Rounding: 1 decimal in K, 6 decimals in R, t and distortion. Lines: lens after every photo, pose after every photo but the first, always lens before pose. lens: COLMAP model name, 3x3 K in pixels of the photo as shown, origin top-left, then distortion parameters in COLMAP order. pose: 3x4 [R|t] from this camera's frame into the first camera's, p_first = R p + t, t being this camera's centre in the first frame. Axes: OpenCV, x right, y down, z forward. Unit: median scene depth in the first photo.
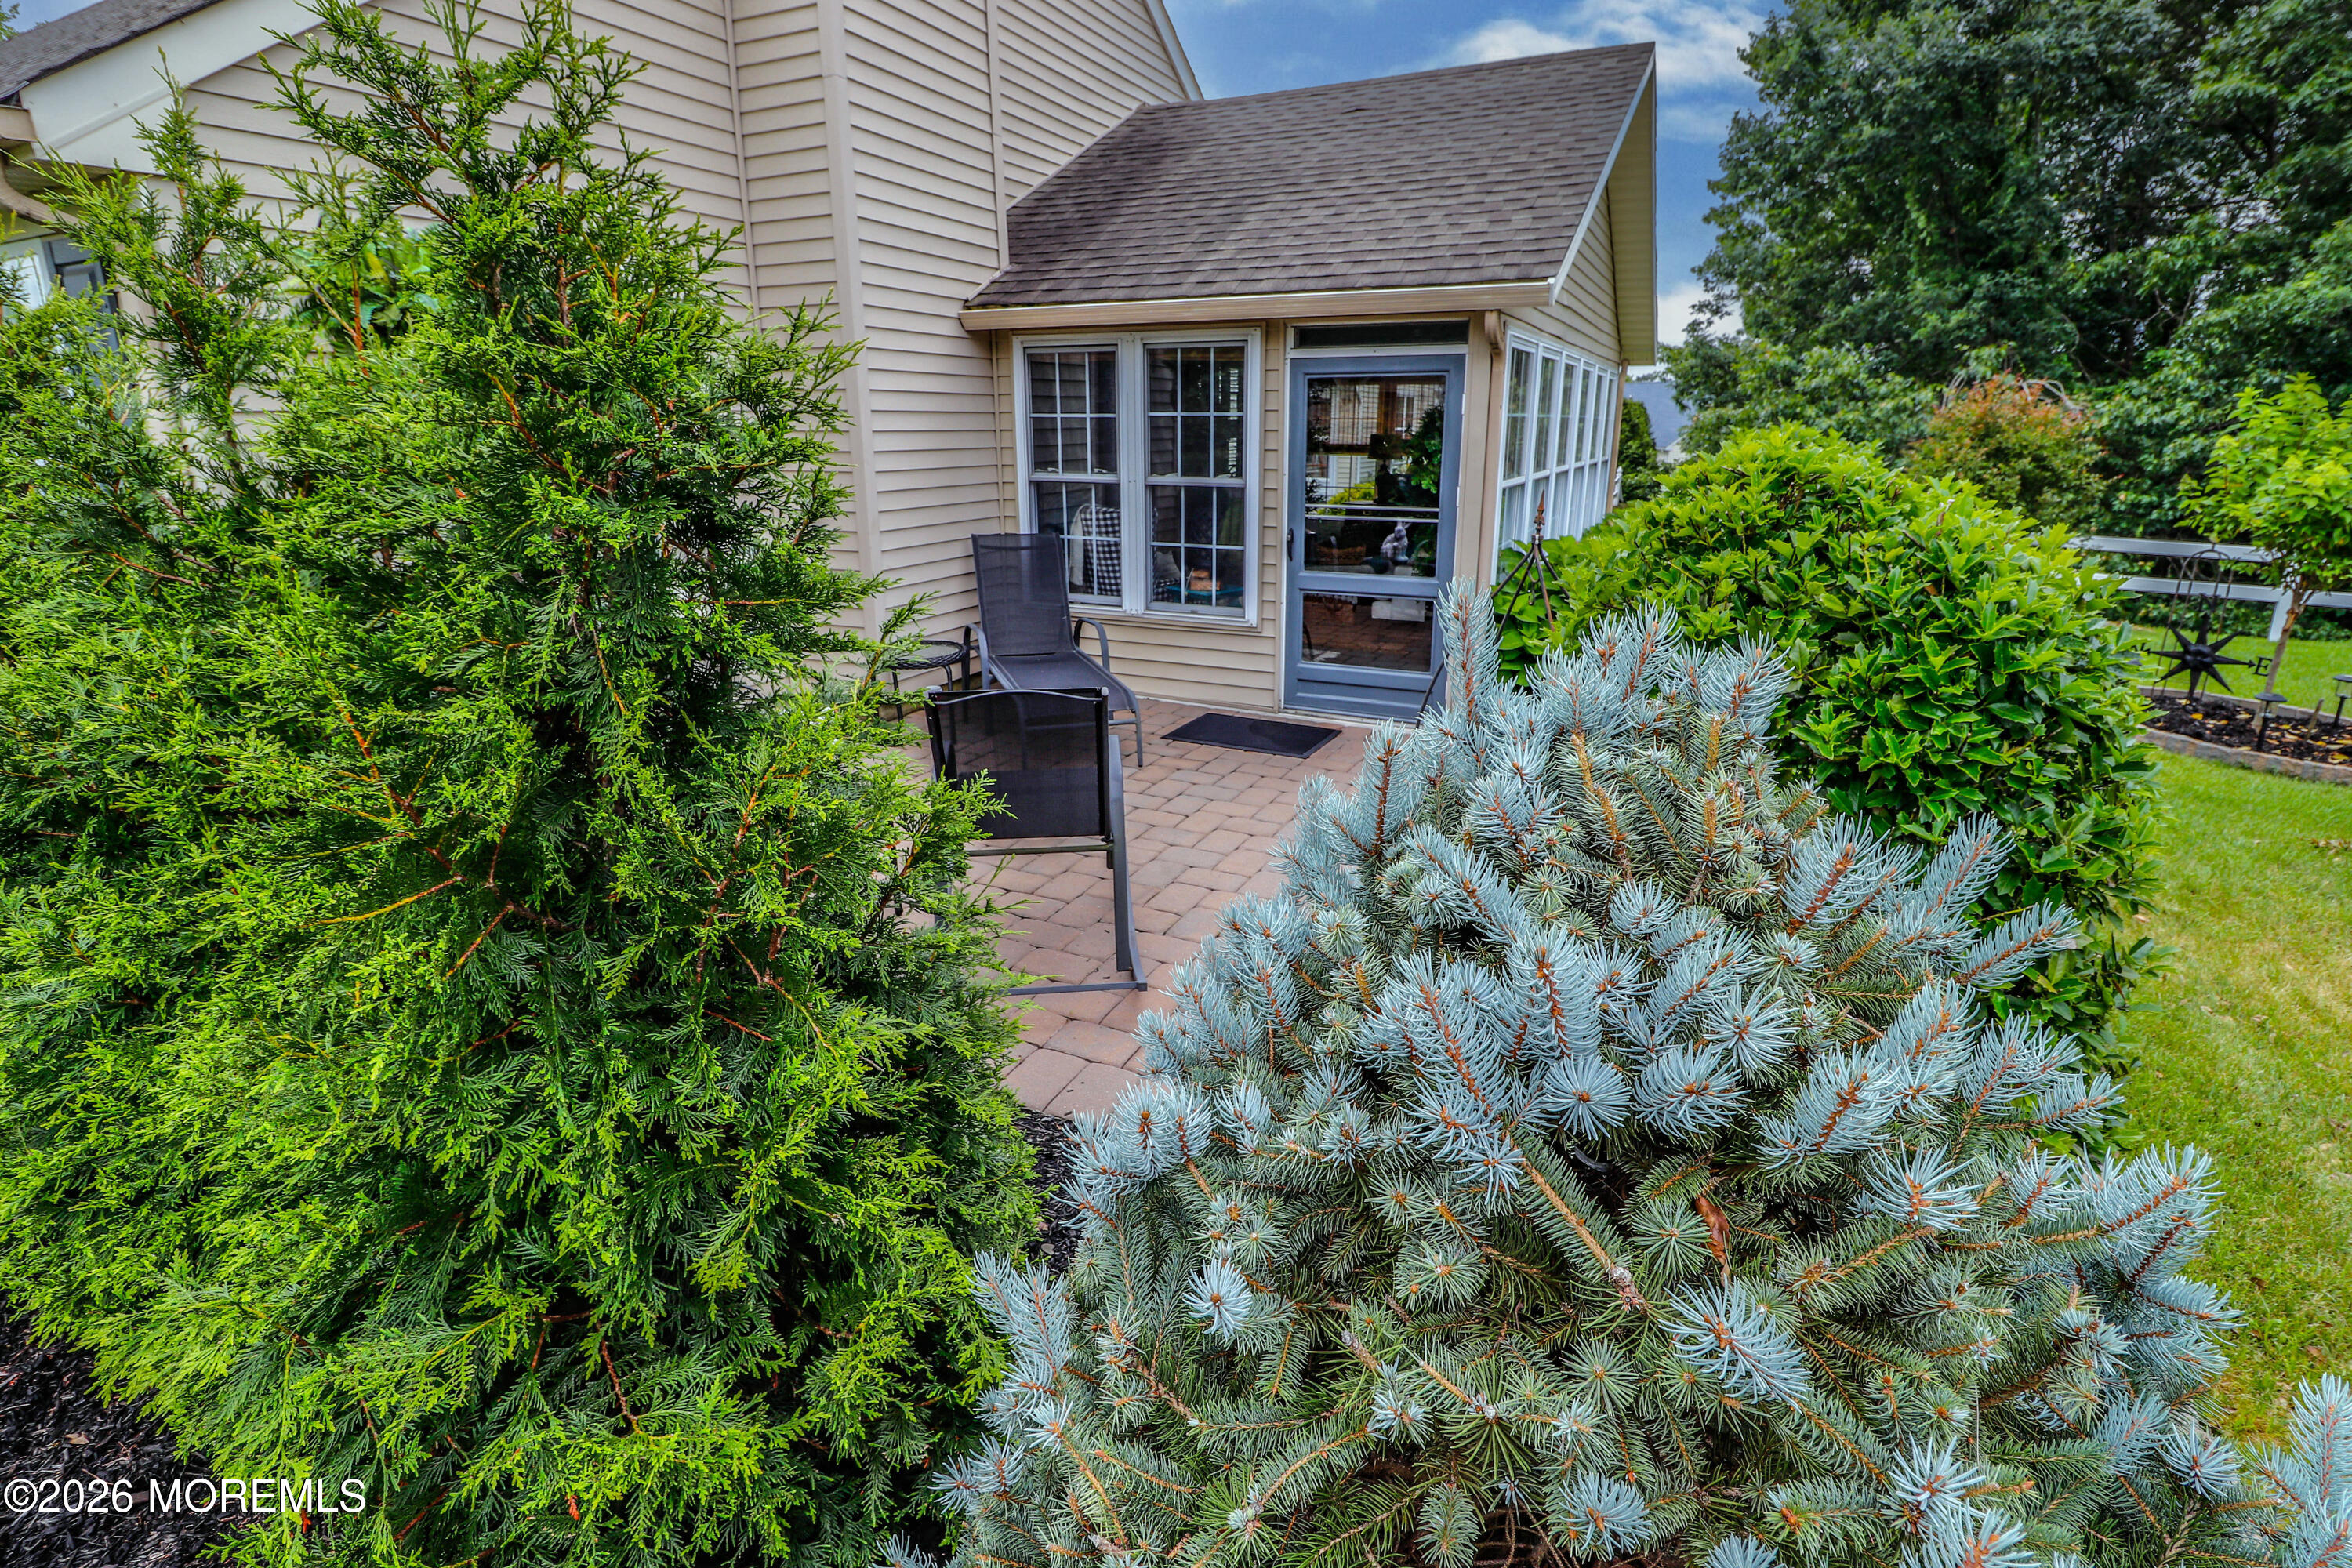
lens RADIAL K [[1095.6, 0, 1177.8], [0, 1095.6, 720.2], [0, 0, 1]] dist [-0.003491, -0.011571]
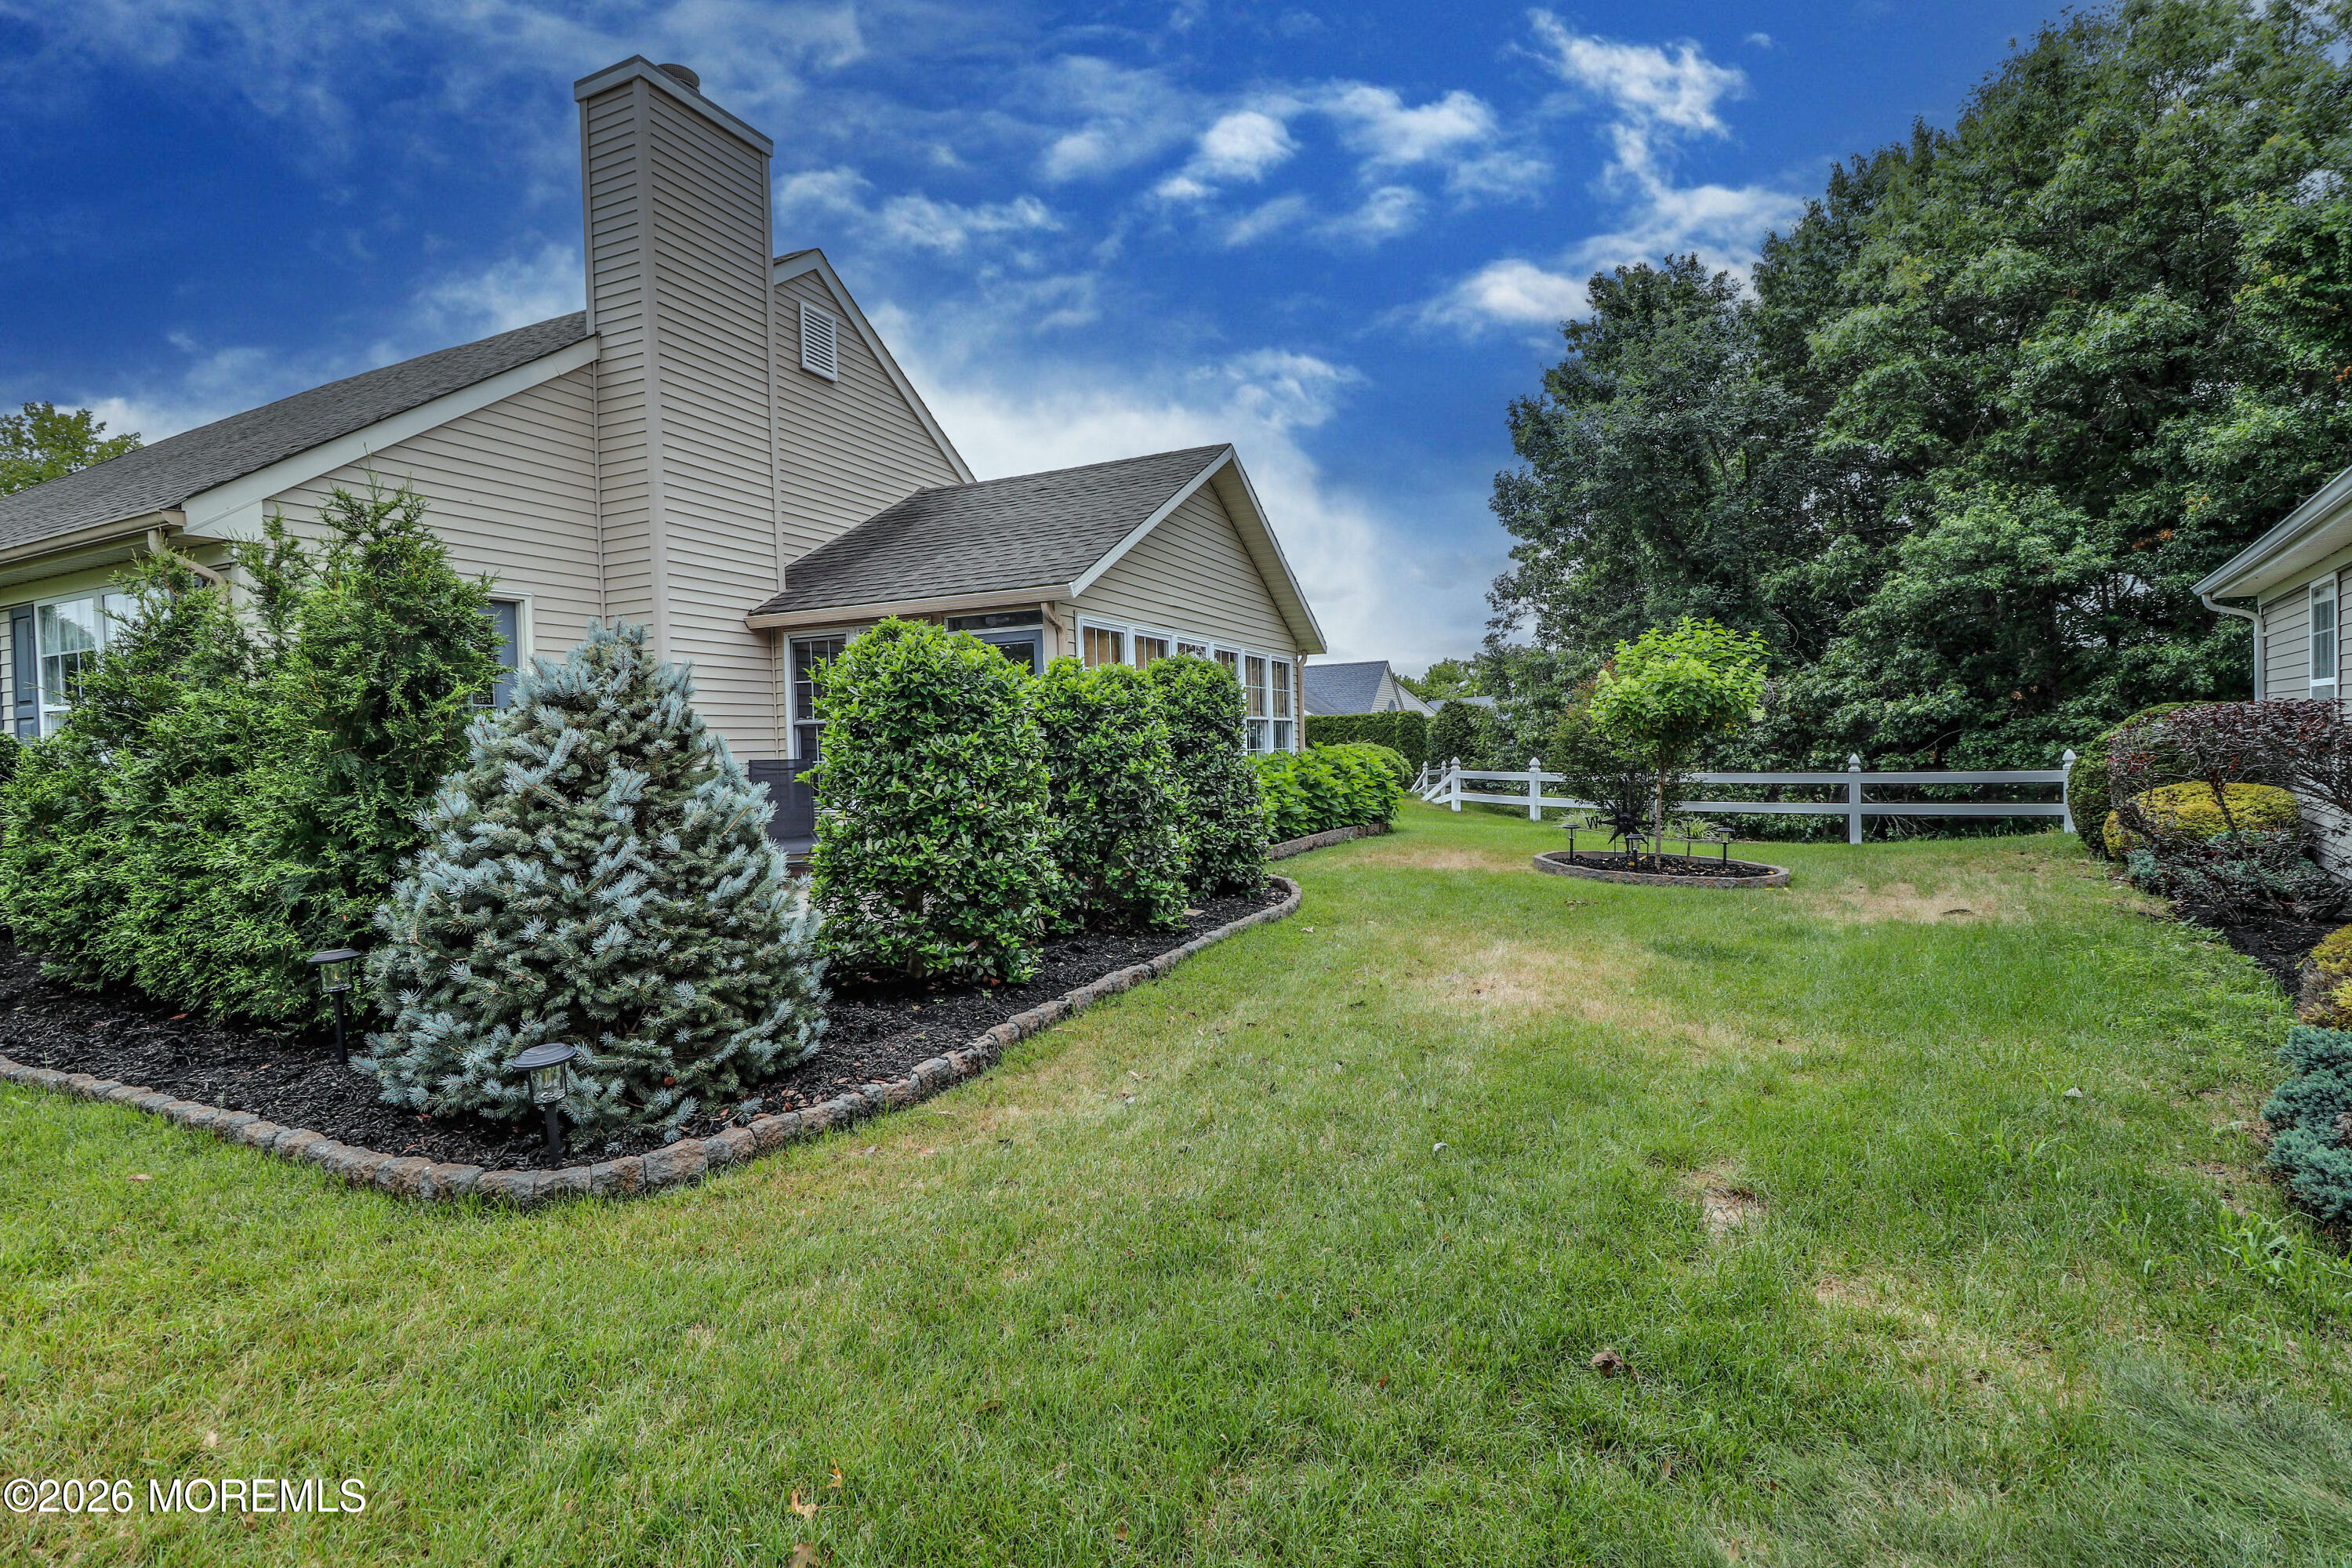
lens RADIAL K [[1095.6, 0, 1178.6], [0, 1095.6, 785.1], [0, 0, 1]] dist [-0.003491, -0.011571]
pose [[0.999246, -0.030839, 0.023591, 0.355677], [0.035514, 0.971528, -0.234249, 0.231266], [-0.015696, 0.234911, 0.971890, -0.436593]]
